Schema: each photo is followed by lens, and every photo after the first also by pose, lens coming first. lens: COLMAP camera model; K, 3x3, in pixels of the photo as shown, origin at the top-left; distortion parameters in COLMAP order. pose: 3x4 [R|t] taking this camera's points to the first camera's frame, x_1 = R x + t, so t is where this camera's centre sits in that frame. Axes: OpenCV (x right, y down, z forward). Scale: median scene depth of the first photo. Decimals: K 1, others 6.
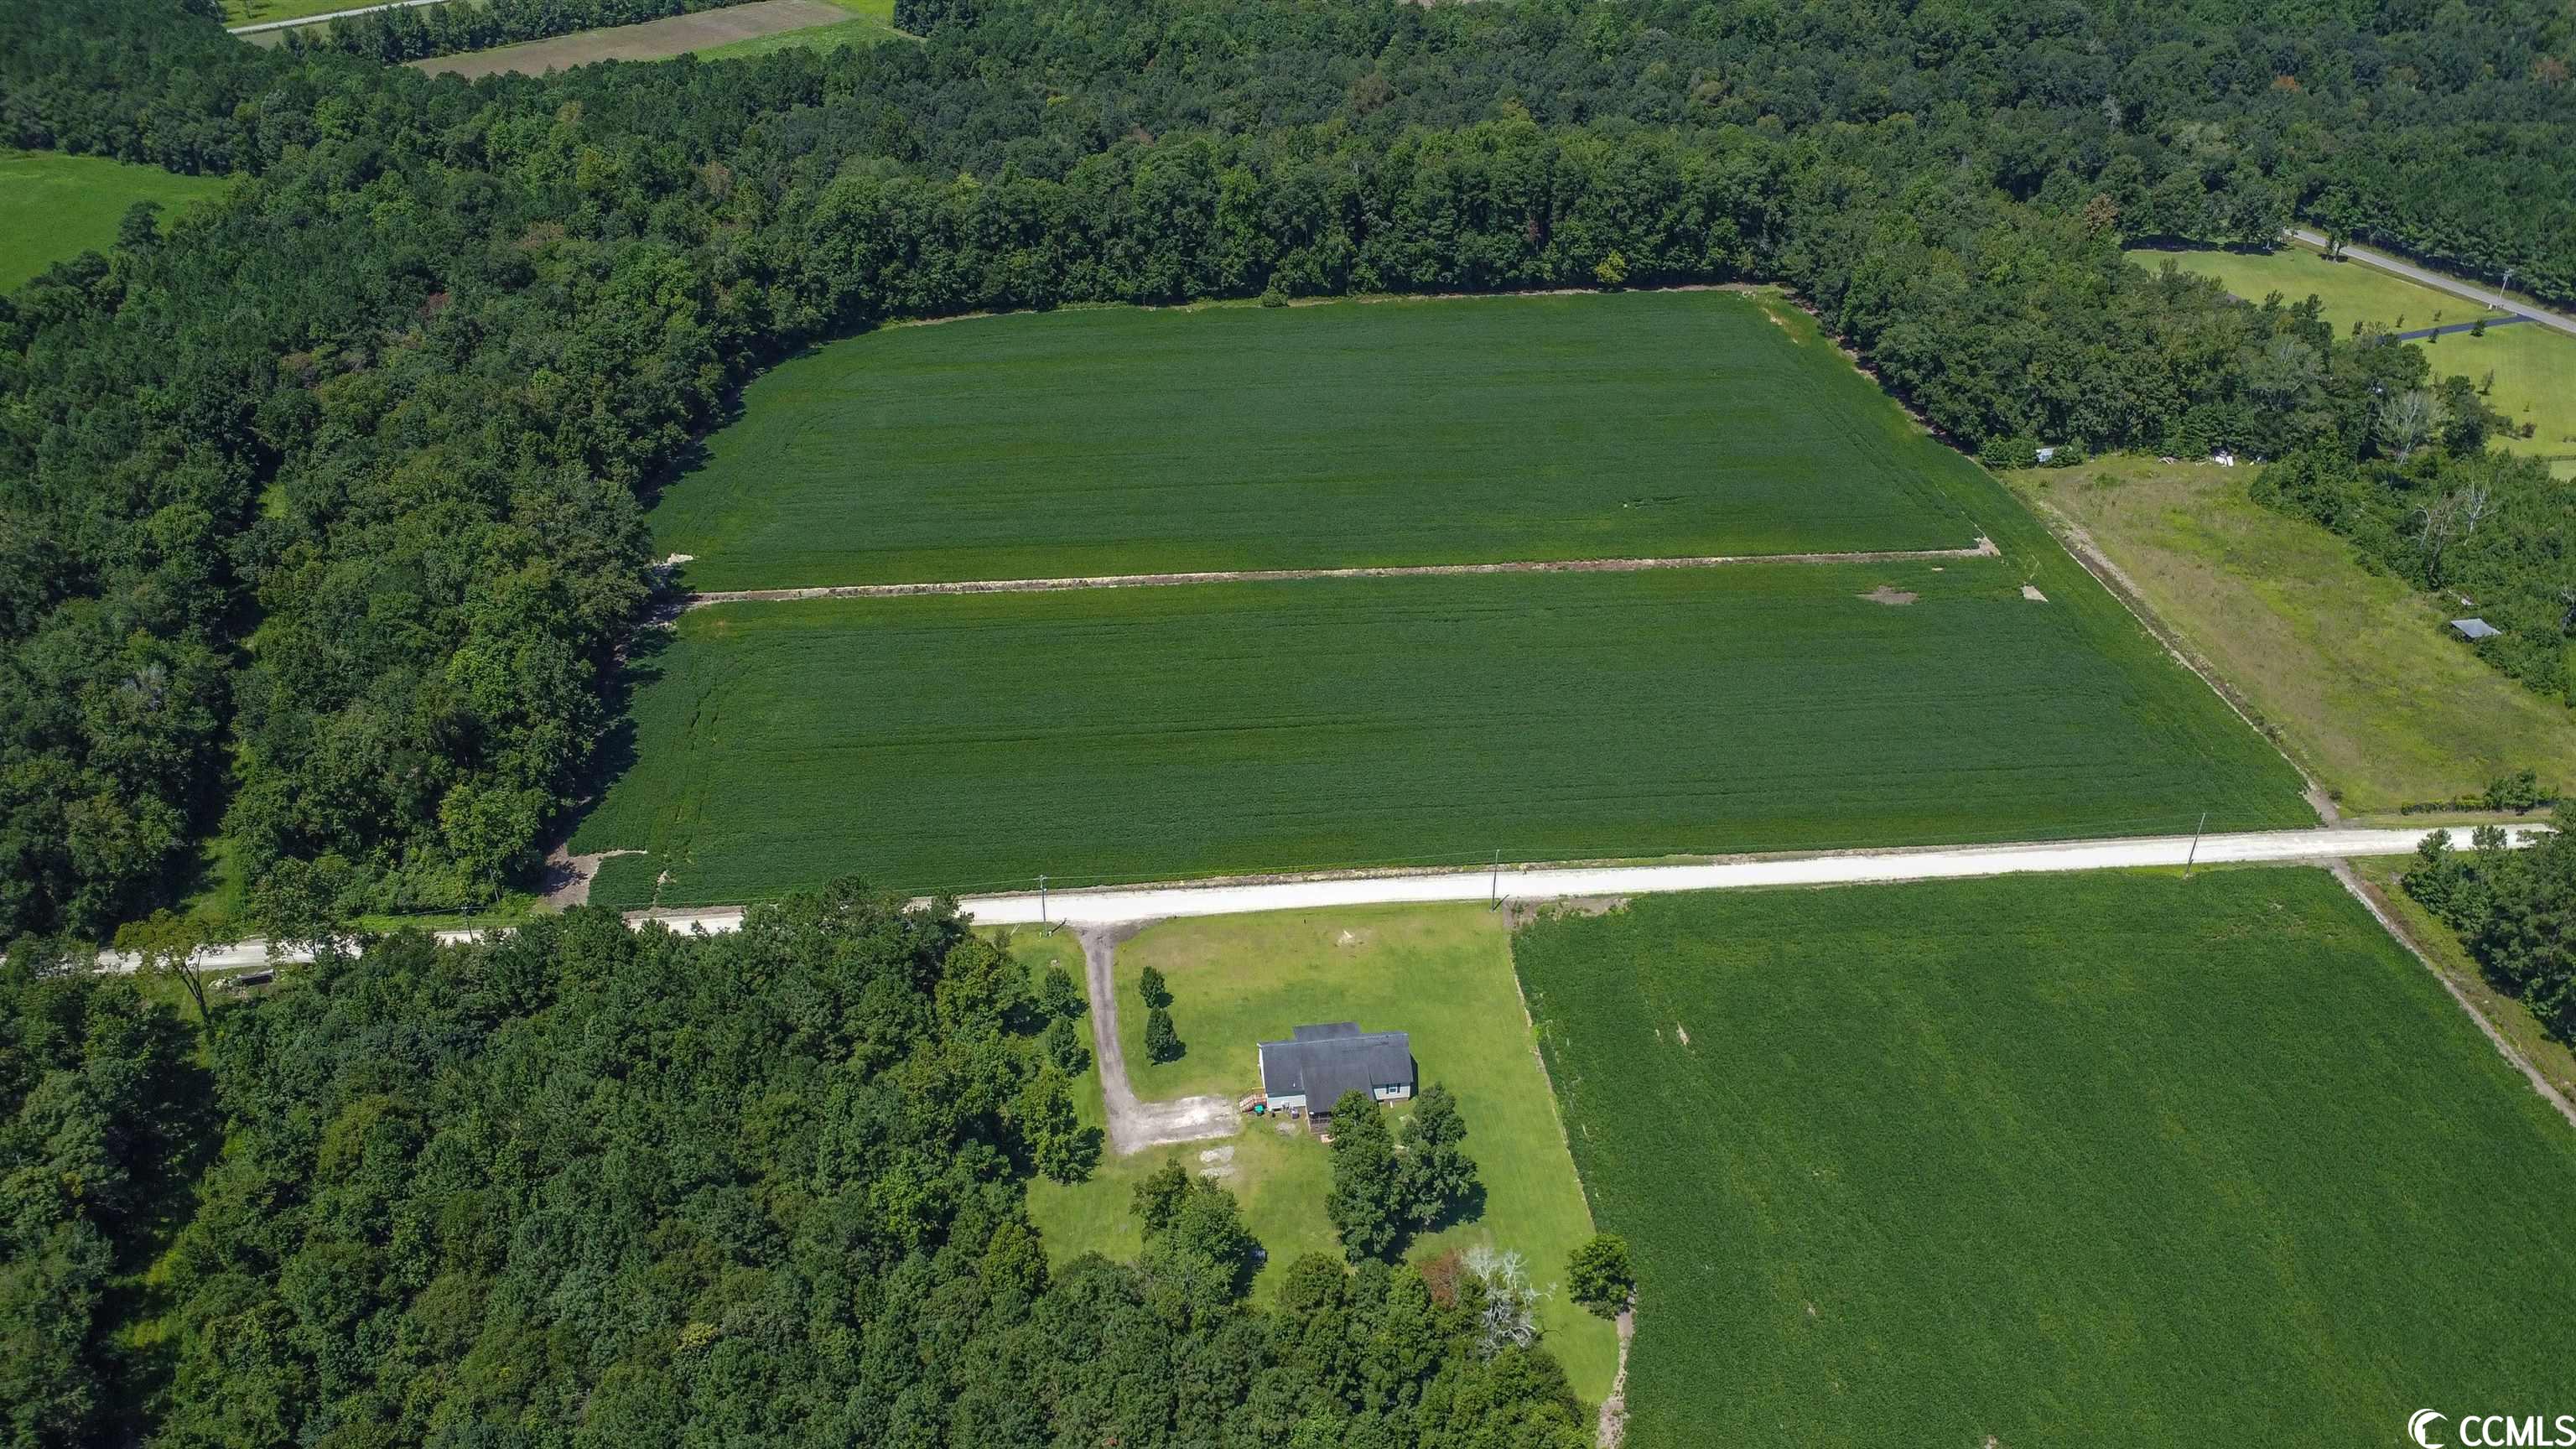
lens RADIAL K [[1920.6, 0, 1292.3], [0, 1920.6, 743.3], [0, 0, 1]] dist [0.010971, -0.002958]
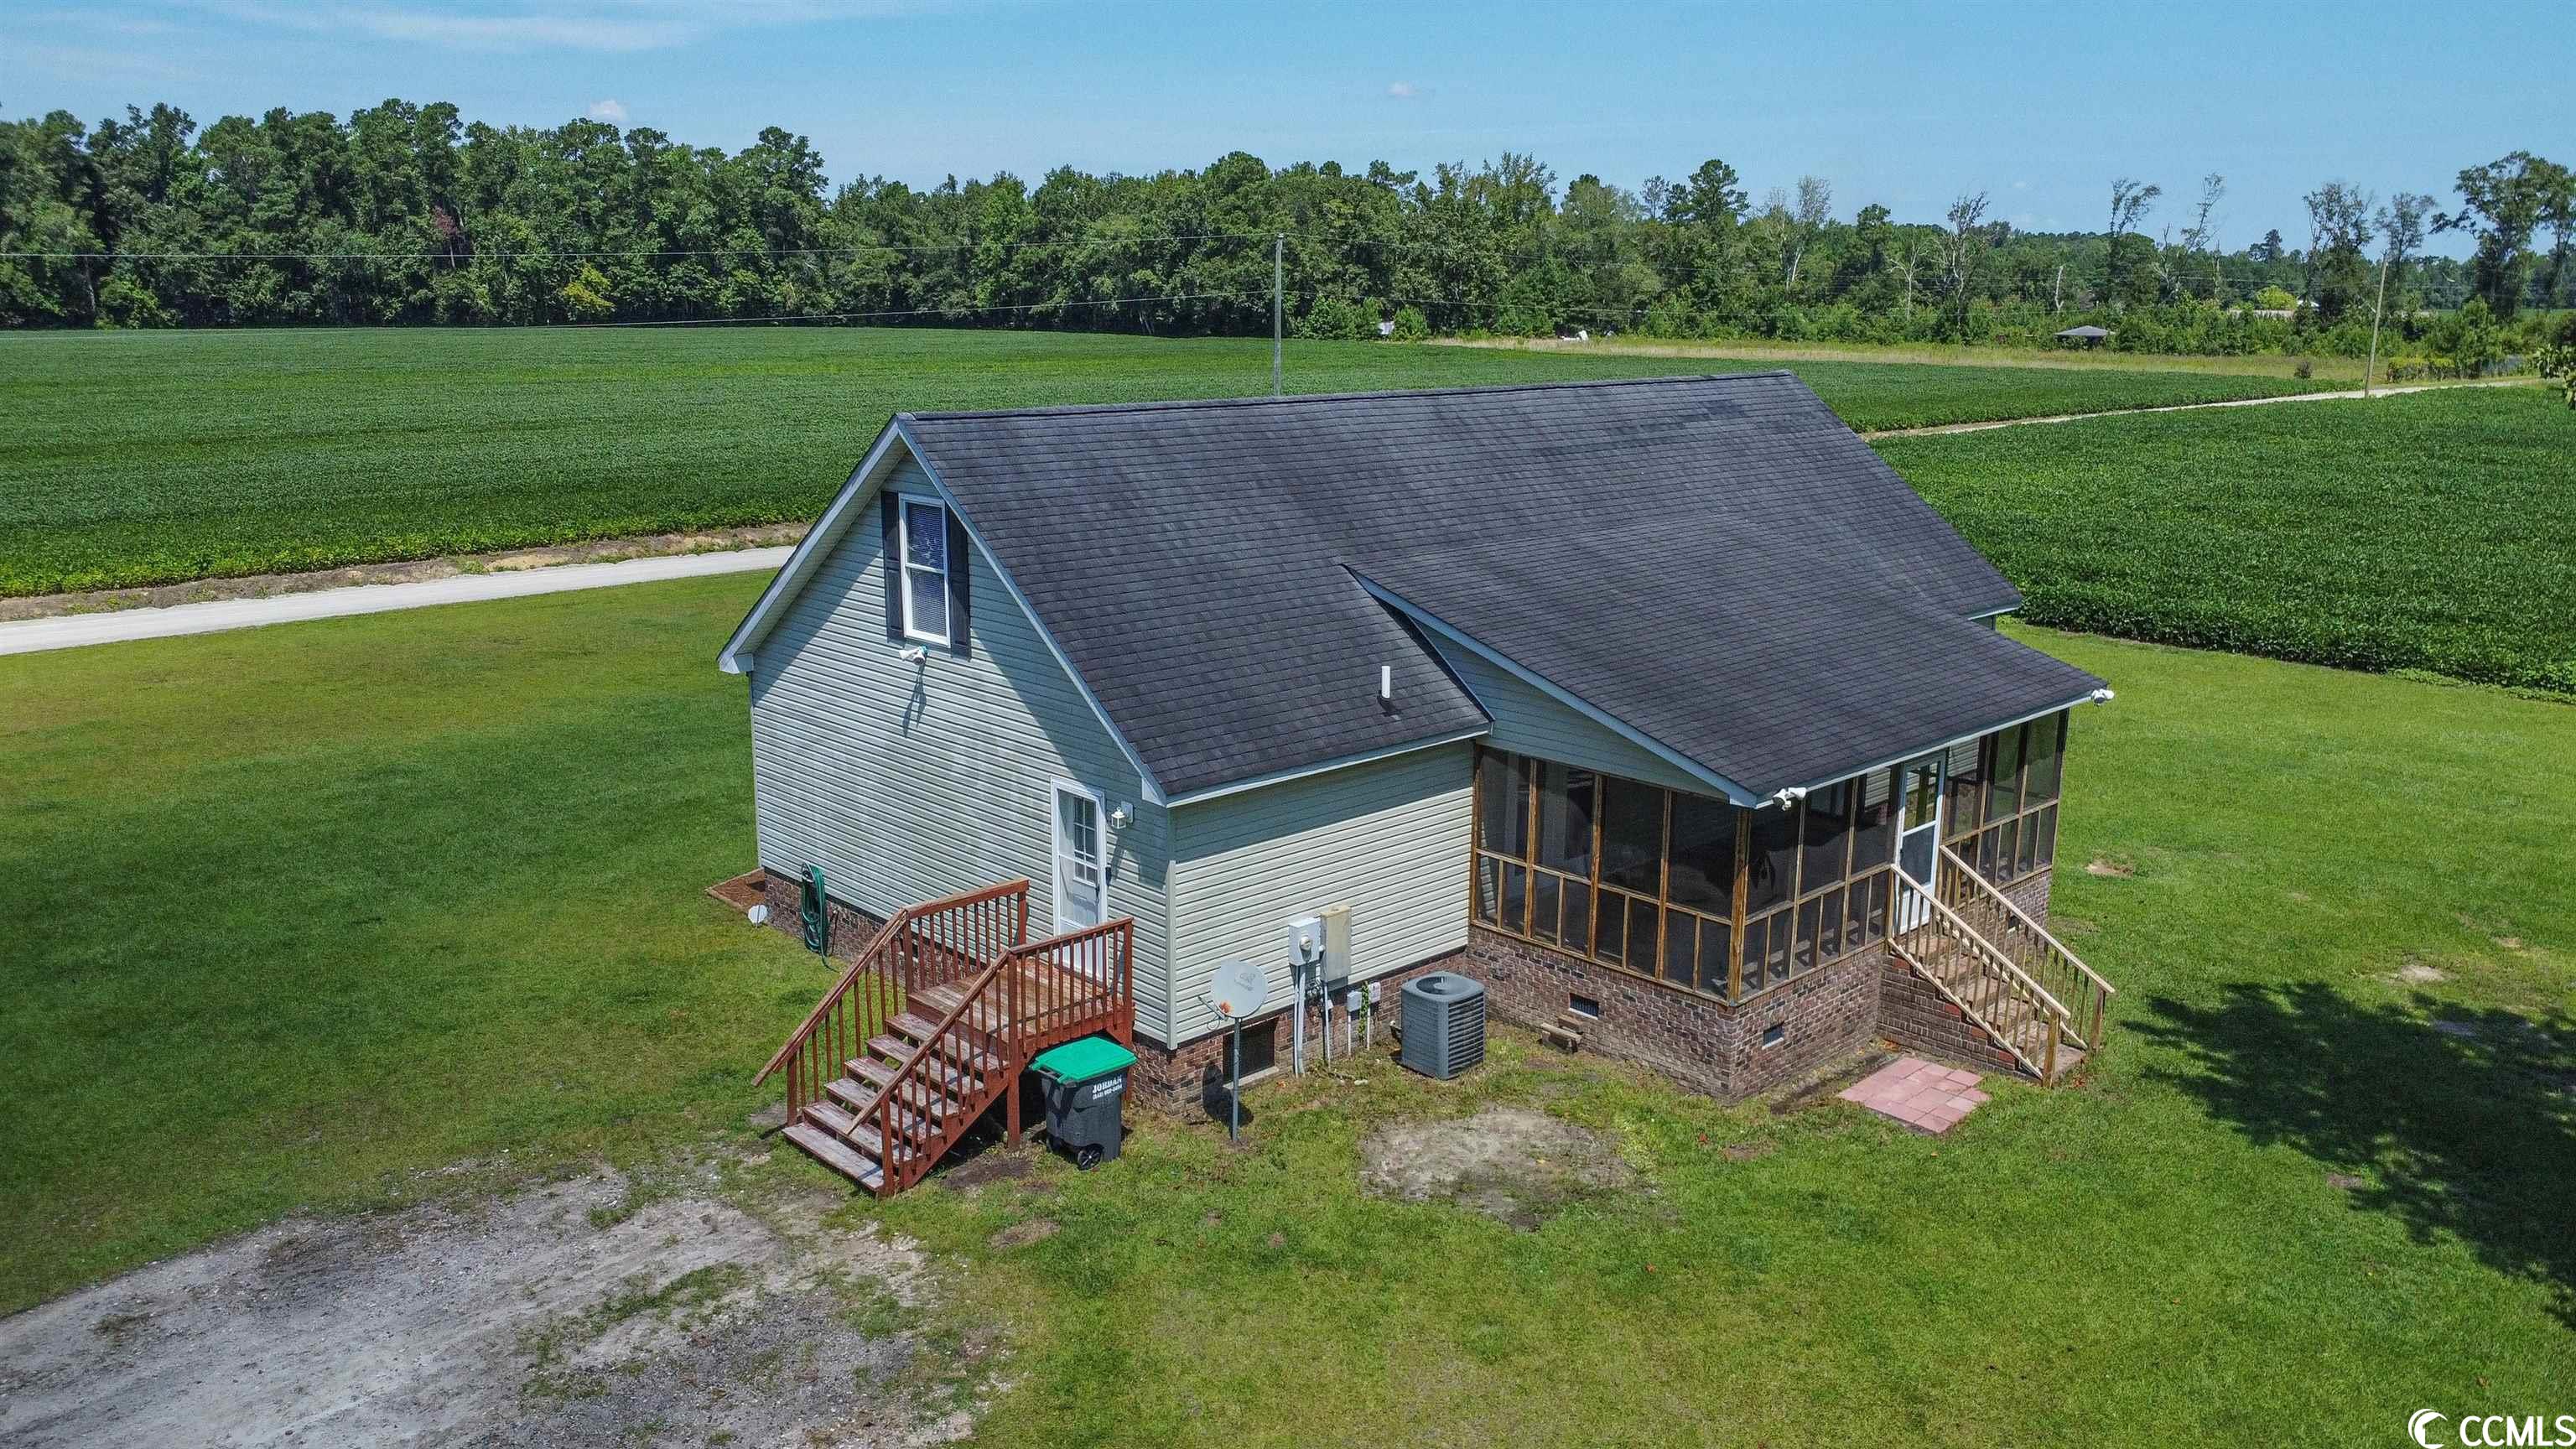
lens RADIAL K [[1920.6, 0, 1261.2], [0, 1920.6, 717.6], [0, 0, 1]] dist [0.010971, -0.002958]
pose [[0.811538, -0.132478, 0.569083, -0.052825], [0.322543, 0.913689, -0.247261, 0.188186], [-0.487209, 0.384215, 0.784223, 0.873236]]
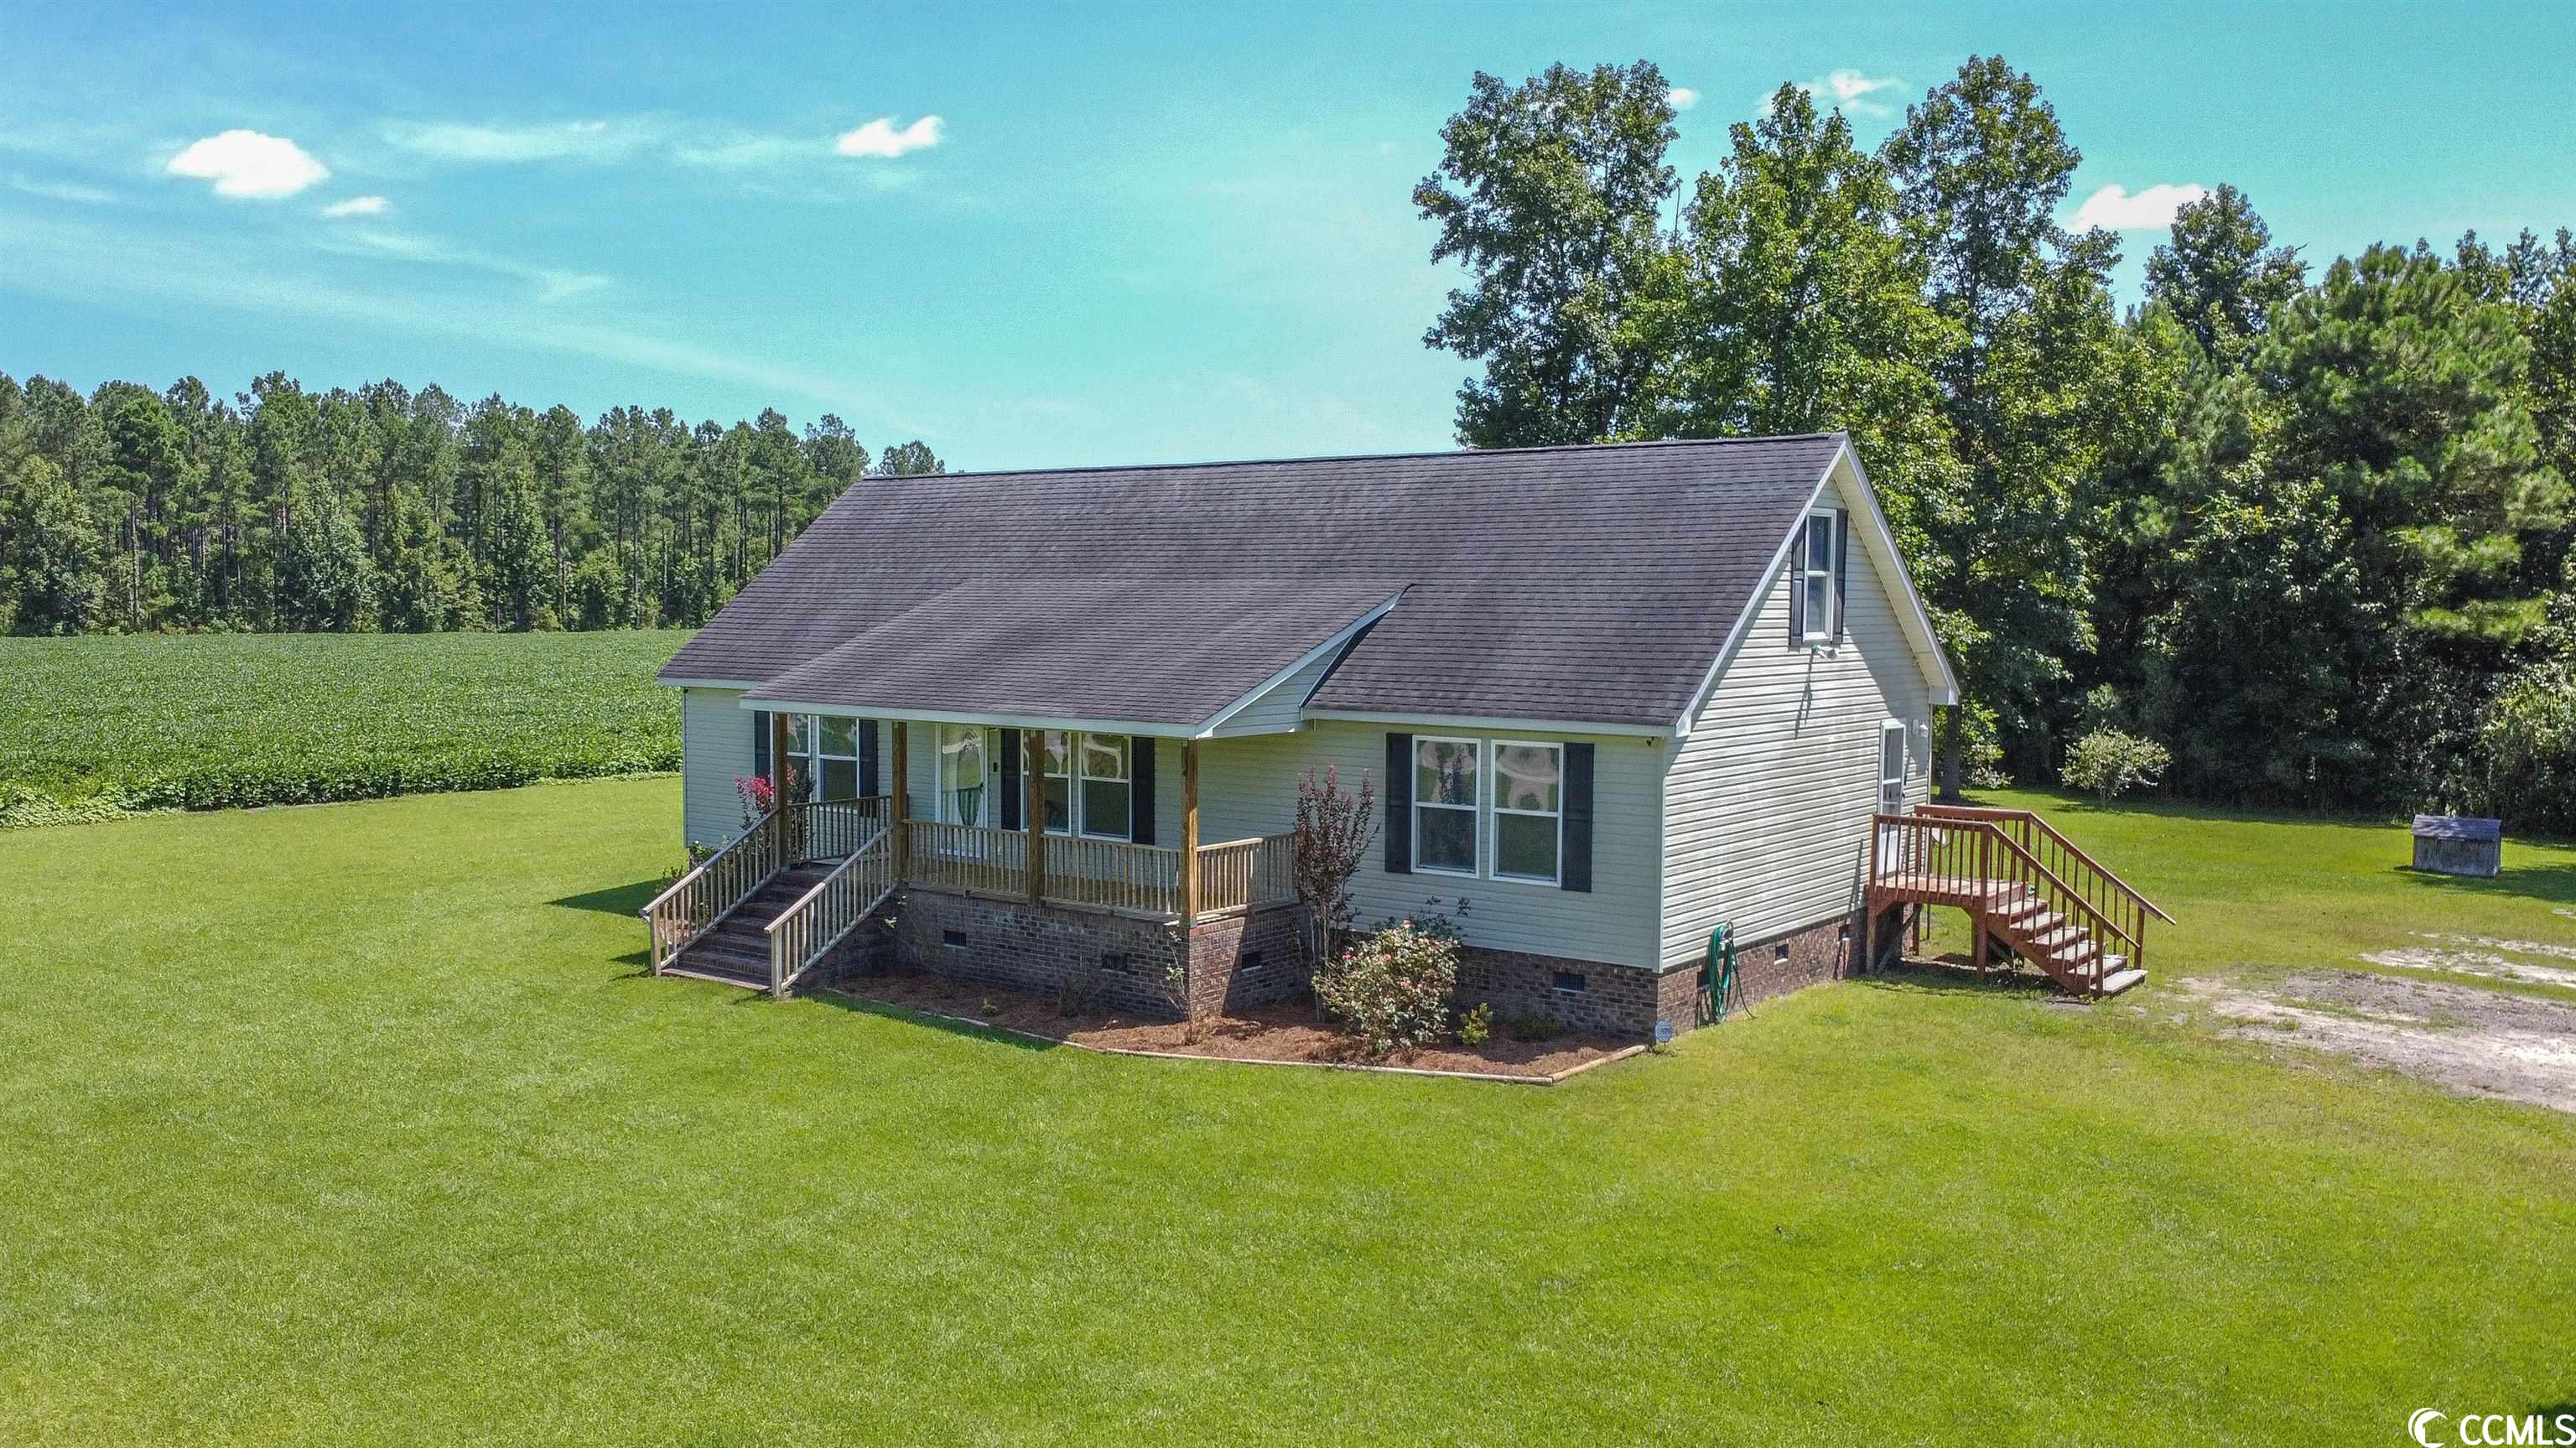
lens RADIAL K [[2087.9, 0, 1264.4], [0, 2087.9, 727.2], [0, 0, 1]] dist [0.002573, 0.001341]
pose [[-0.720159, -0.060498, 0.691167, -0.069411], [0.350893, 0.827636, 0.438056, 0.103097], [-0.598536, 0.557995, -0.574801, 1.032973]]
